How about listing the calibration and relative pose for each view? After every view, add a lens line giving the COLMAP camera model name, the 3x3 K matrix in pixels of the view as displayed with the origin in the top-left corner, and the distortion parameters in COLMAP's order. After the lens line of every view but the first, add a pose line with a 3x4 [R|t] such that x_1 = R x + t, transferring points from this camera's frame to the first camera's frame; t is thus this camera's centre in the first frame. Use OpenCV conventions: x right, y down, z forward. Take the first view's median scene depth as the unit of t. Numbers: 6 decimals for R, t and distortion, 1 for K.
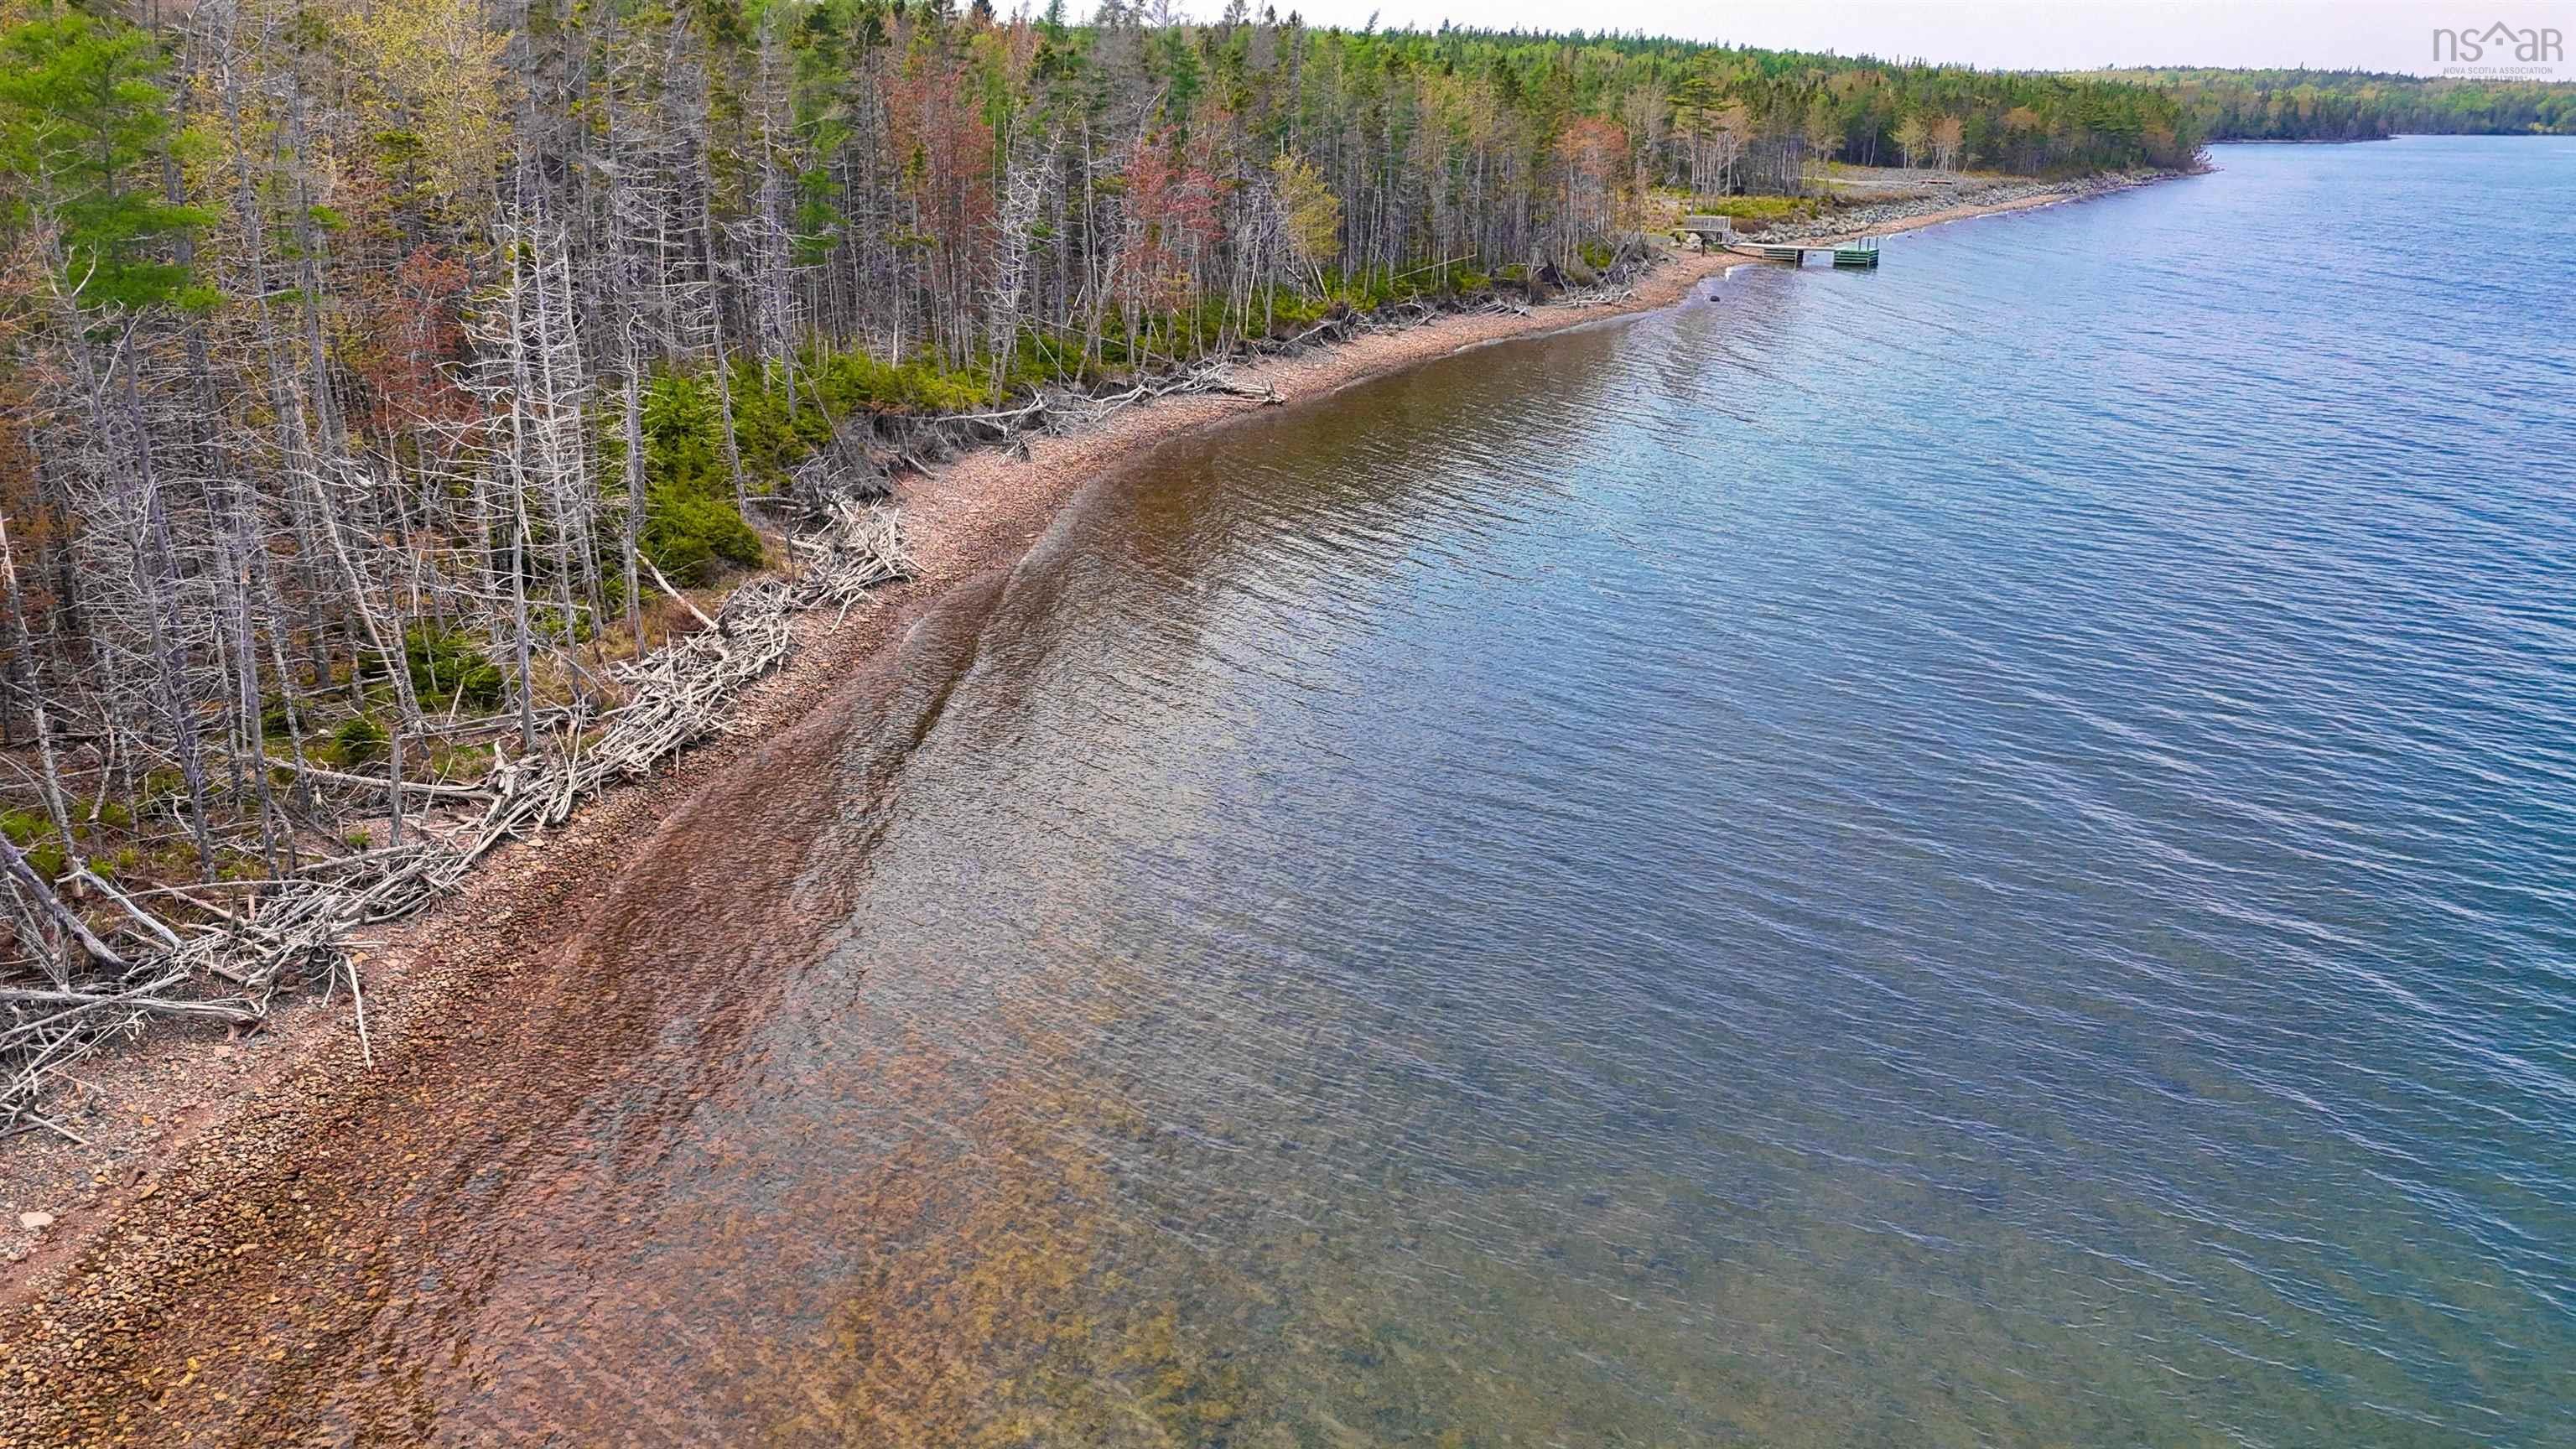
lens RADIAL K [[1904.8, 0, 1288.0], [0, 1904.8, 724.5], [0, 0, 1]] dist [0.051118, -0.063516]
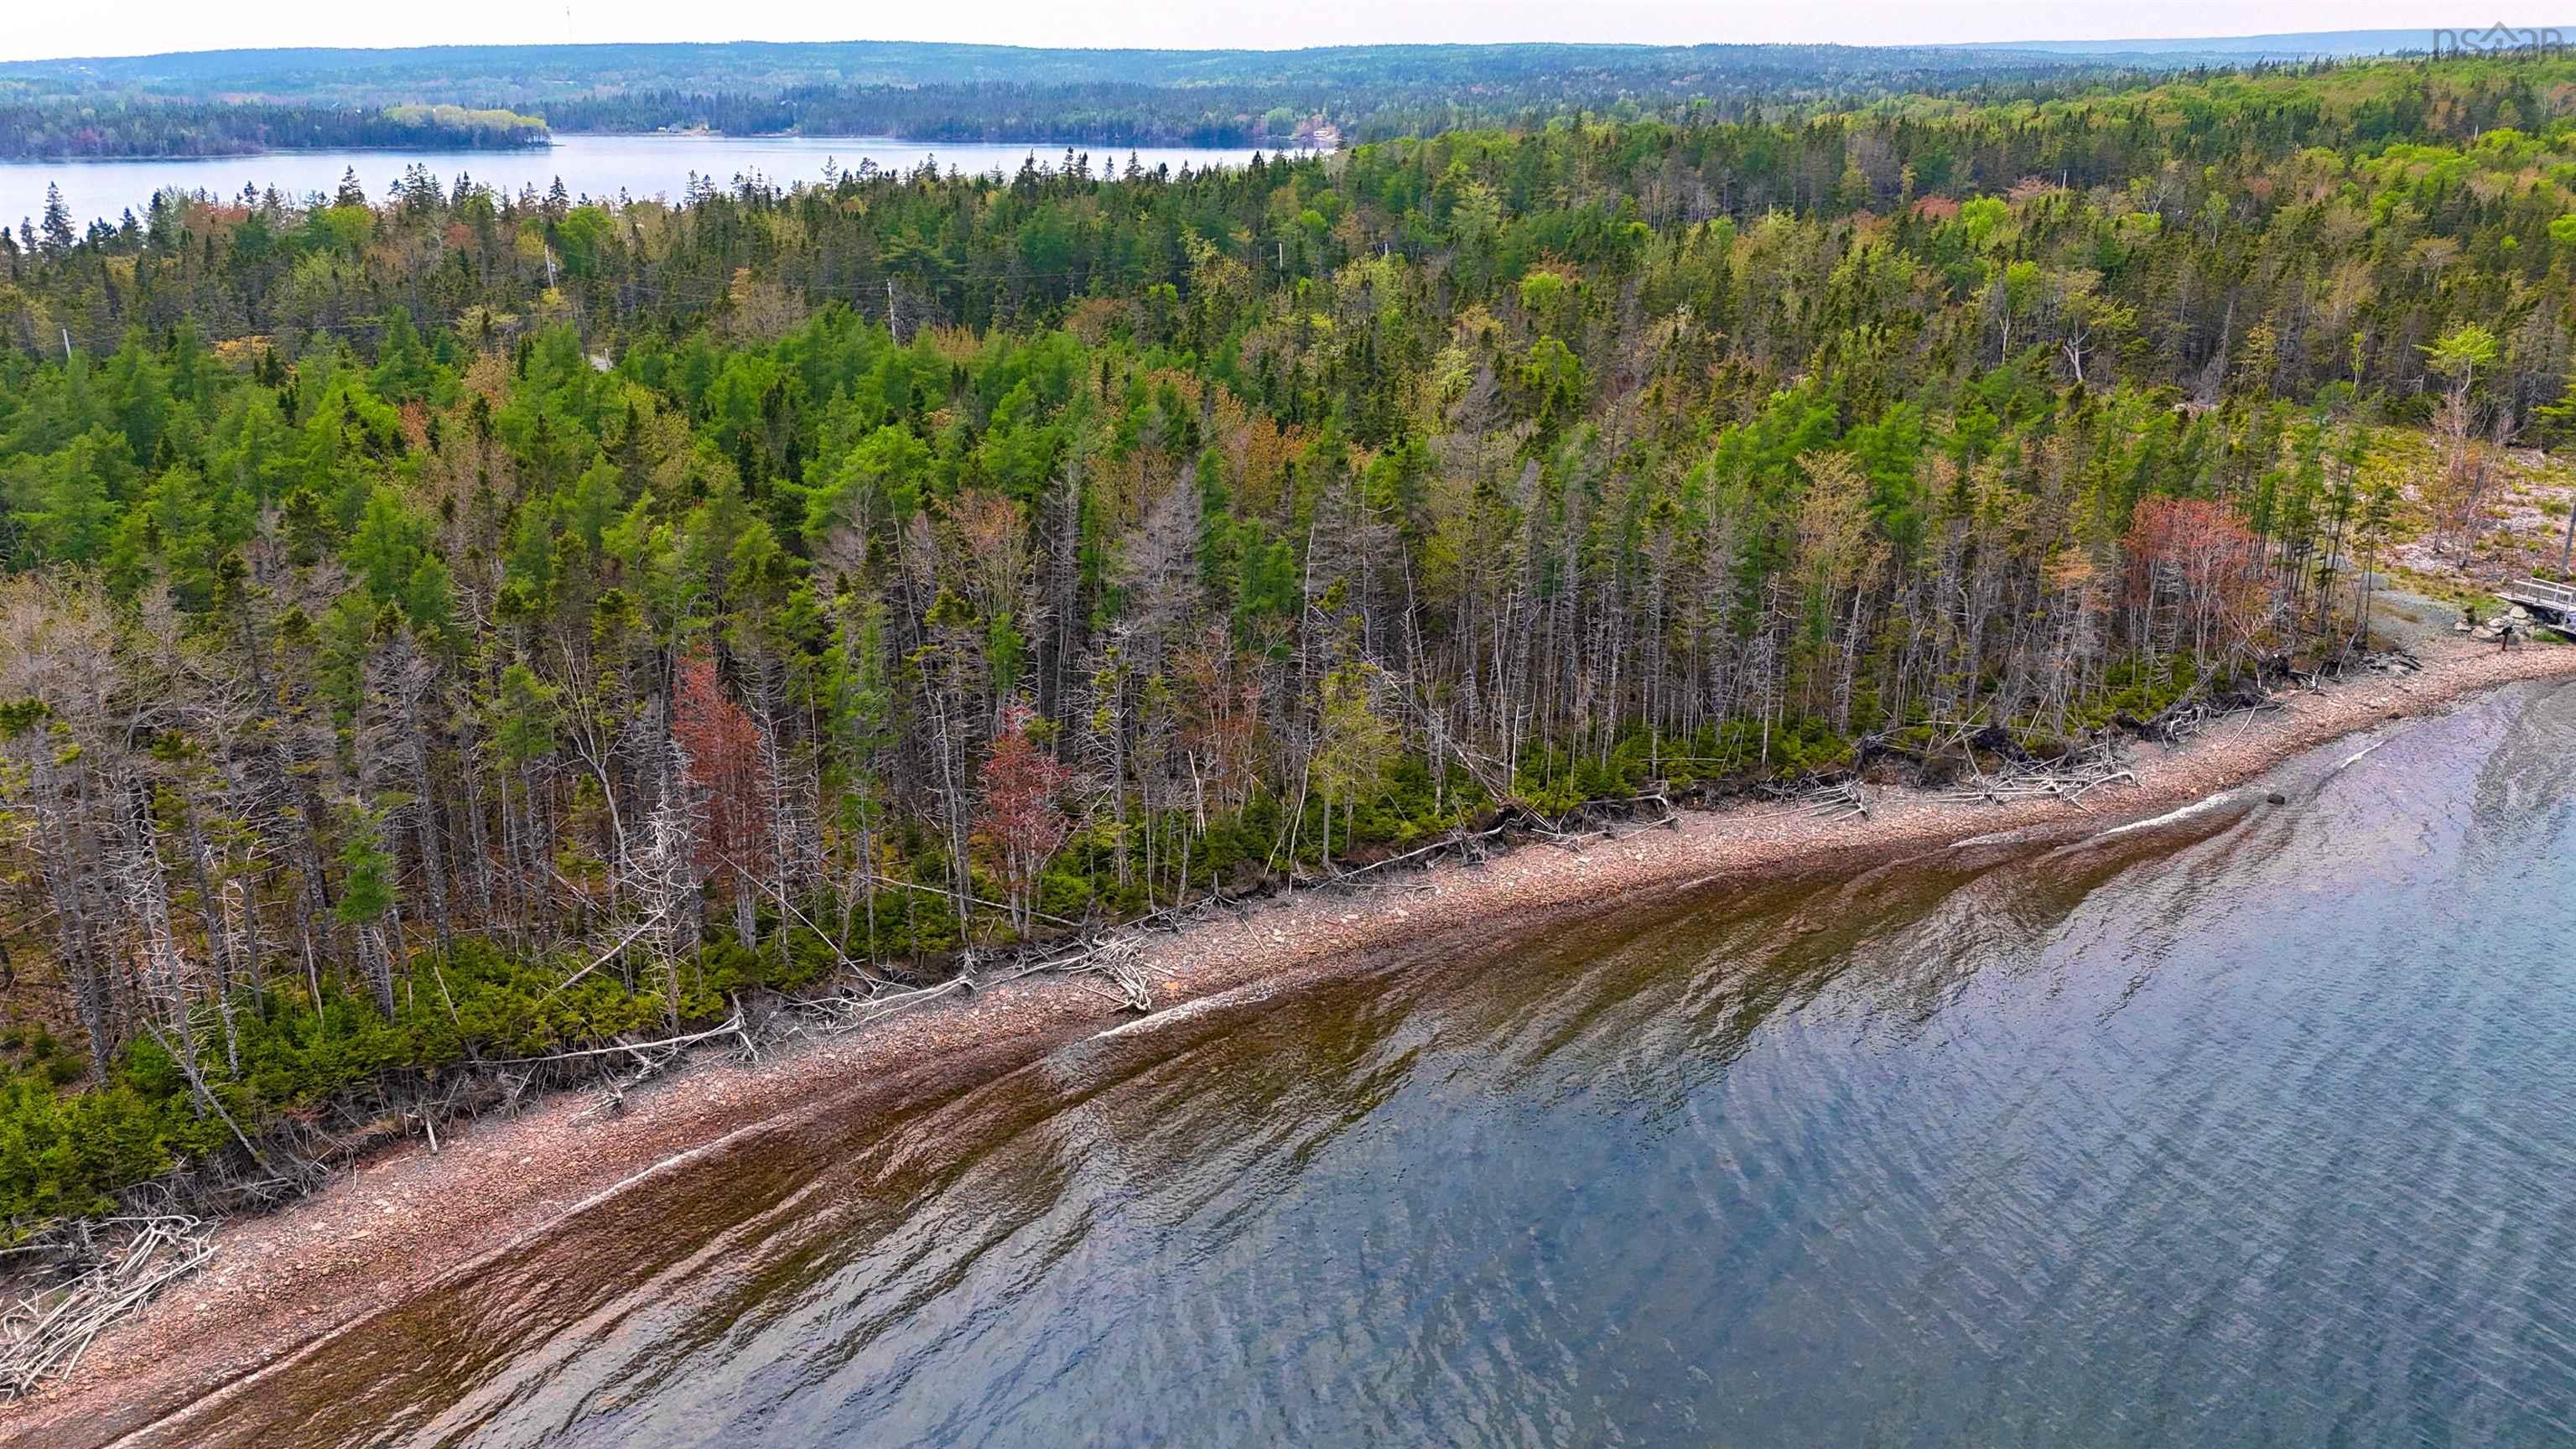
lens RADIAL K [[1883.5, 0, 1310.6], [0, 1883.5, 732.1], [0, 0, 1]] dist [0.098582, -0.094201]
pose [[0.810701, 0.179759, -0.557181, 0.455964], [-0.172842, 0.982764, 0.065576, -0.325301], [0.559365, 0.043141, 0.827798, 0.308817]]
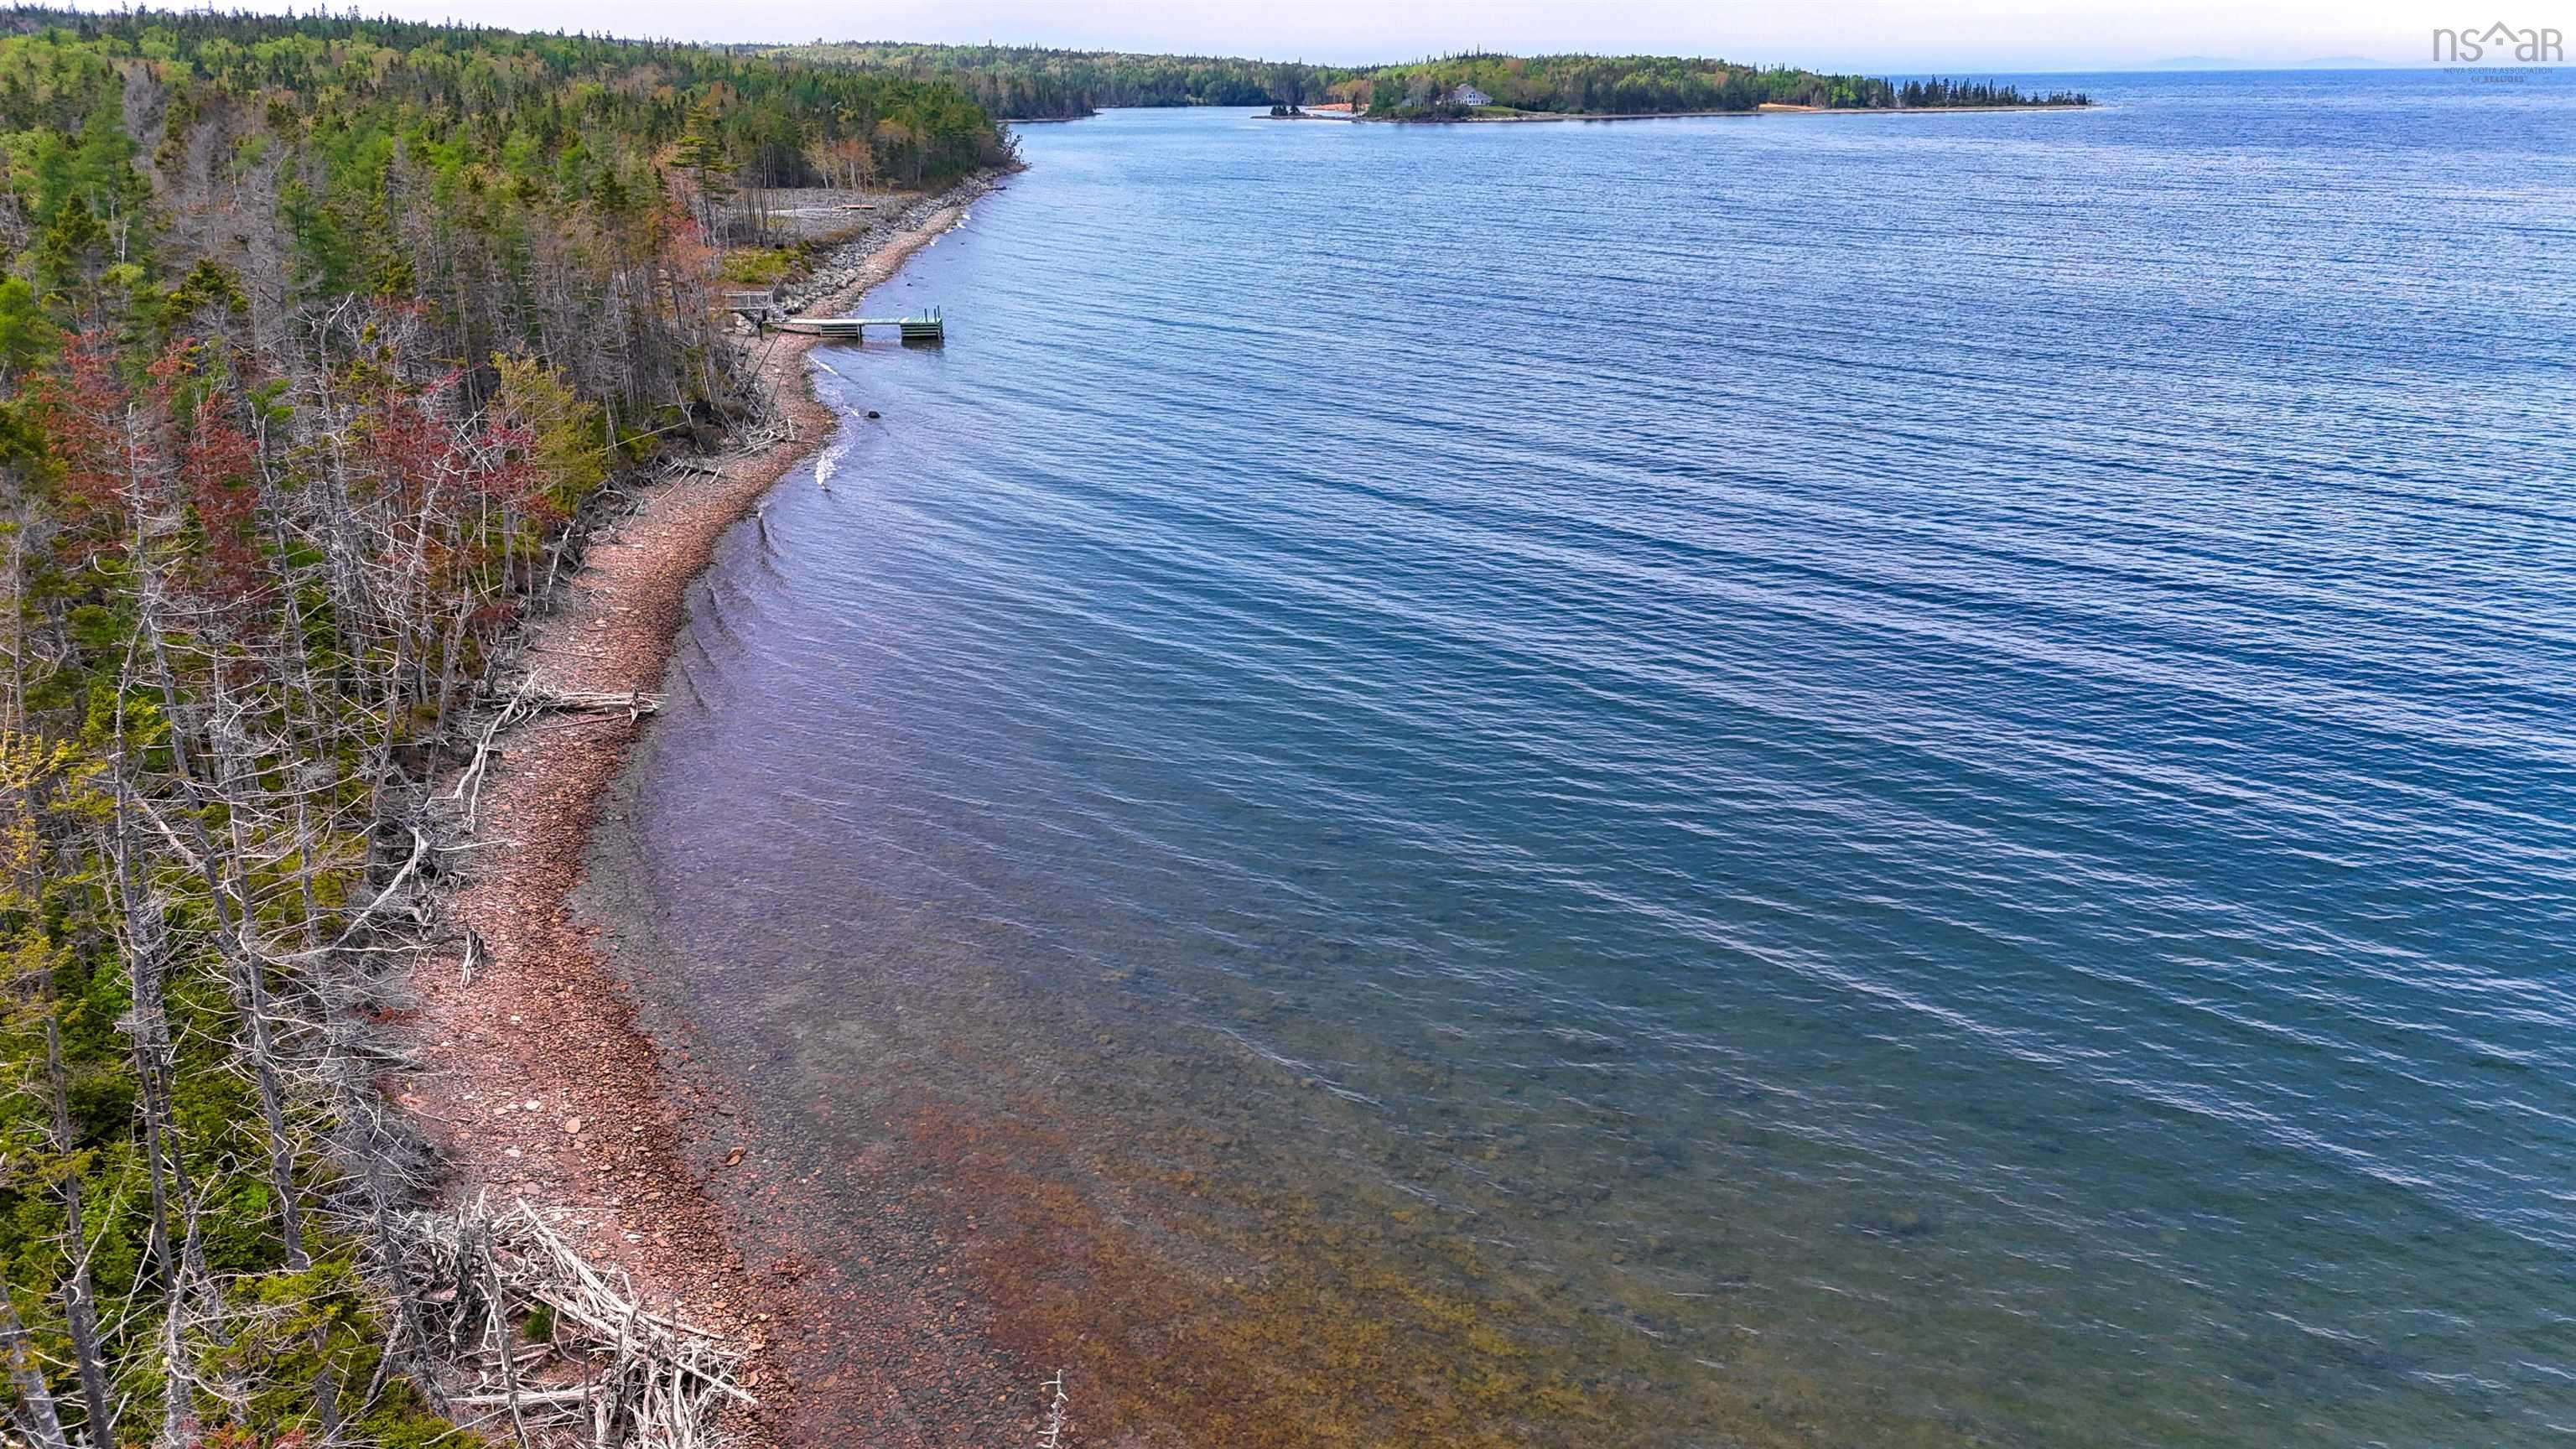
lens RADIAL K [[1897.1, 0, 1288.0], [0, 1897.1, 724.5], [0, 0, 1]] dist [0.061841, -0.075848]
pose [[0.810281, -0.197052, 0.551919, -0.191337], [0.187204, 0.979464, 0.074861, -0.157929], [-0.555336, 0.042663, 0.830531, 0.236104]]
